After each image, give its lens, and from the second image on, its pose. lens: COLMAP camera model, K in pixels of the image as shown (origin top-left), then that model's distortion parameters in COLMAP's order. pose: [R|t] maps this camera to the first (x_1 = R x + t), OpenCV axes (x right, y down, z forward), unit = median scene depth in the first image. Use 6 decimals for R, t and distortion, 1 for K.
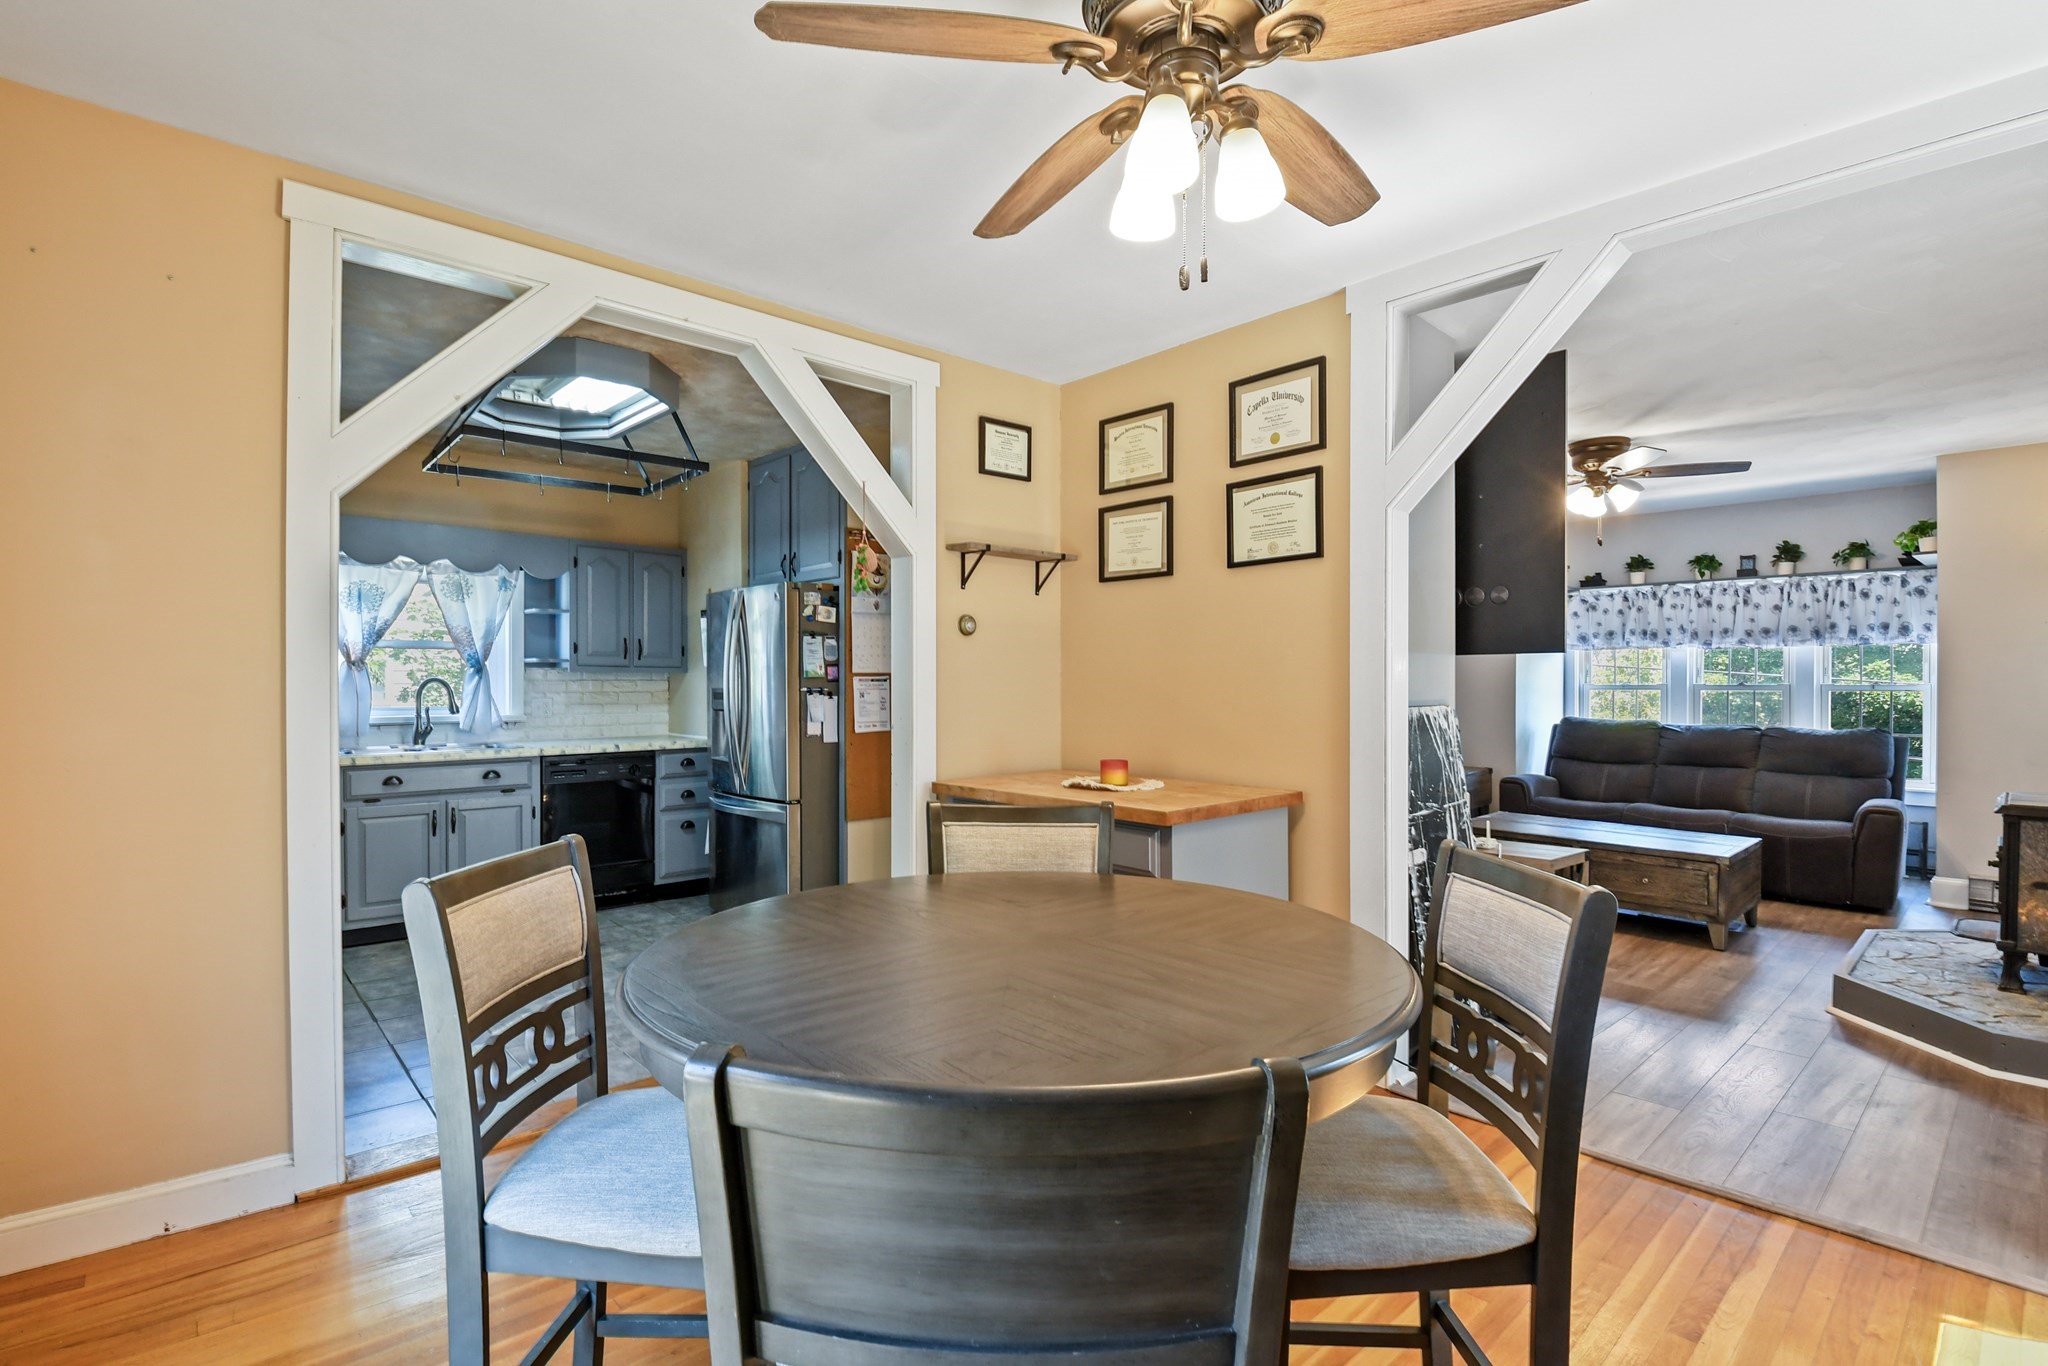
lens RADIAL K [[966.0, 0, 1032.9], [0, 966.0, 685.9], [0, 0, 1]] dist [-0.027057, 0.000432]
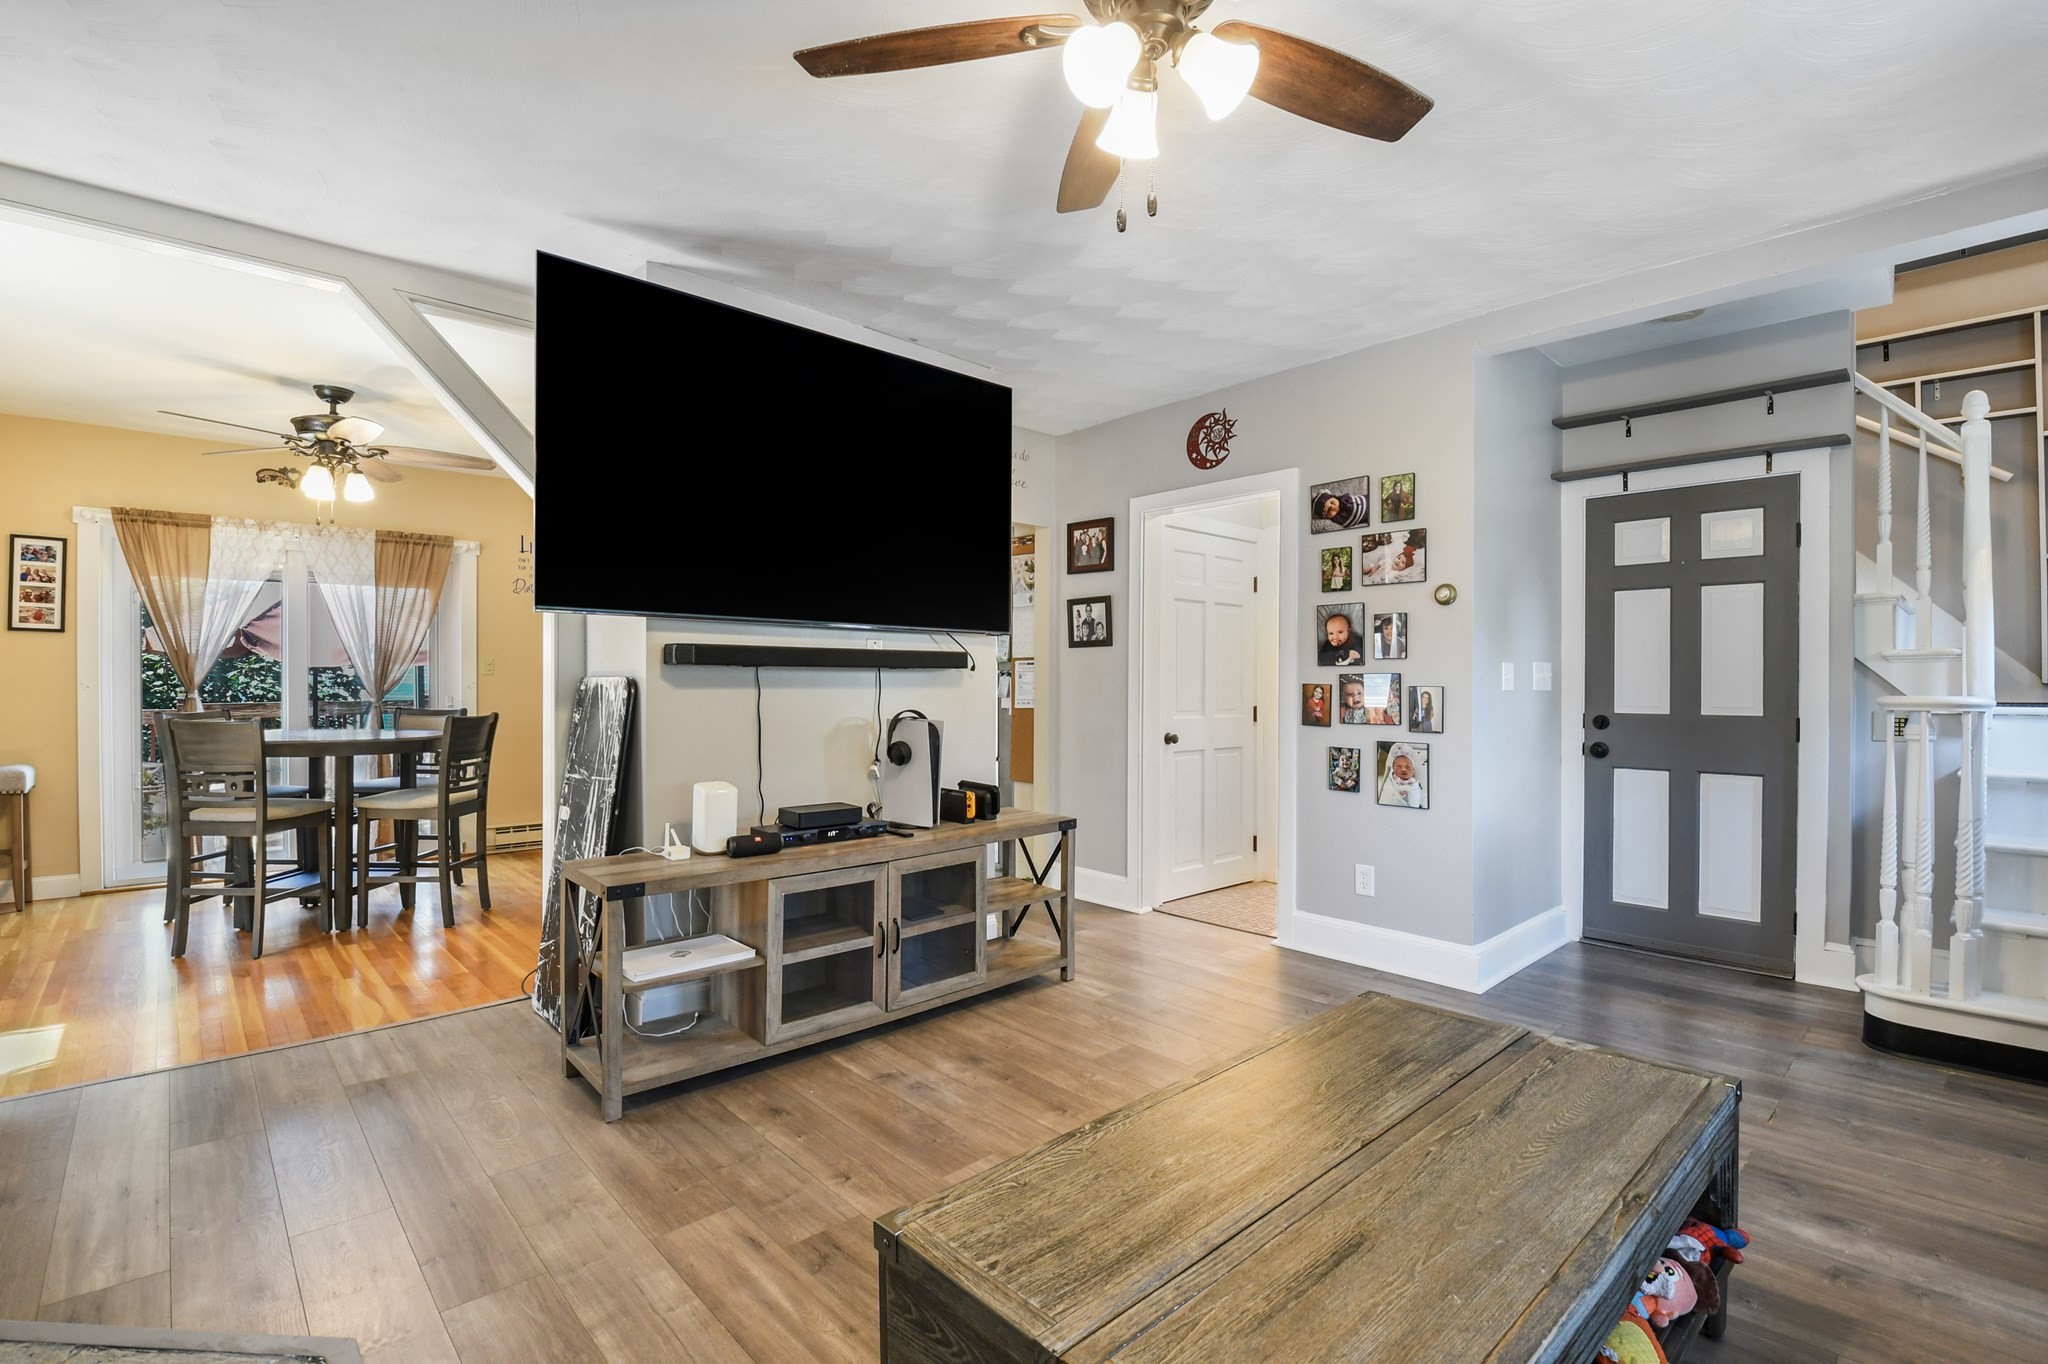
lens RADIAL K [[923.1, 0, 1024.0], [0, 923.1, 682.0], [0, 0, 1]] dist [-0.001222, -0.012271]
pose [[0.007605, 0.004473, -0.999961, 0.722517], [-0.006196, 0.999971, 0.004426, 0.009422], [0.999952, 0.006162, 0.007632, 0.745842]]
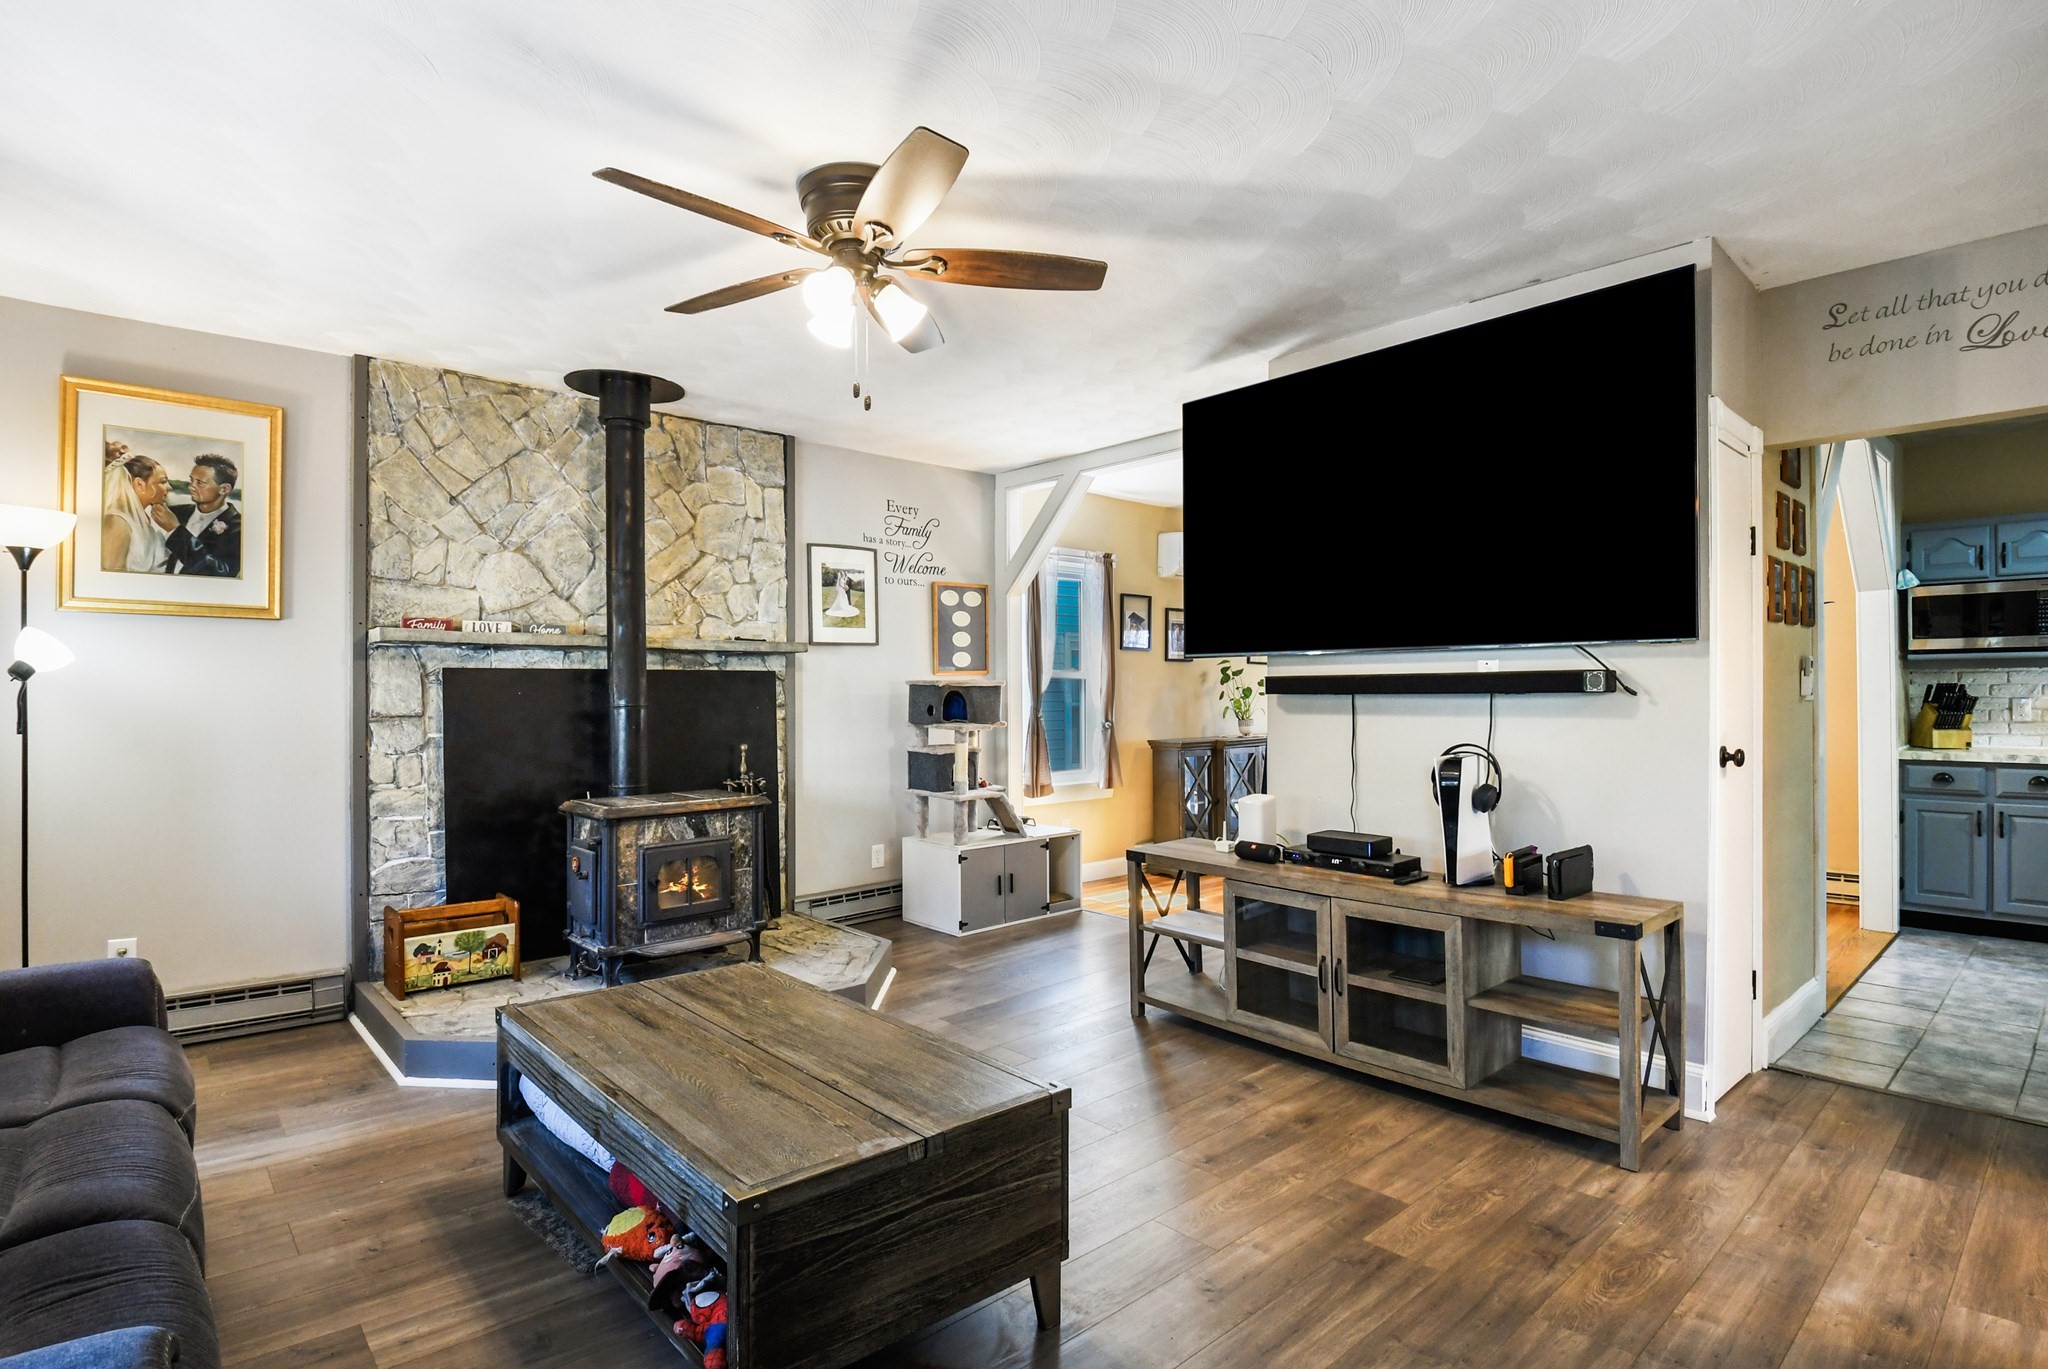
lens RADIAL K [[1023.9, 0, 1027.3], [0, 1023.9, 683.3], [0, 0, 1]] dist [-0.000253, -0.000100]
pose [[-0.999994, 0.003096, 0.001597, 0.394039], [0.003084, 0.999964, -0.007897, 0.001736], [-0.001622, -0.007892, -0.999968, 1.196769]]
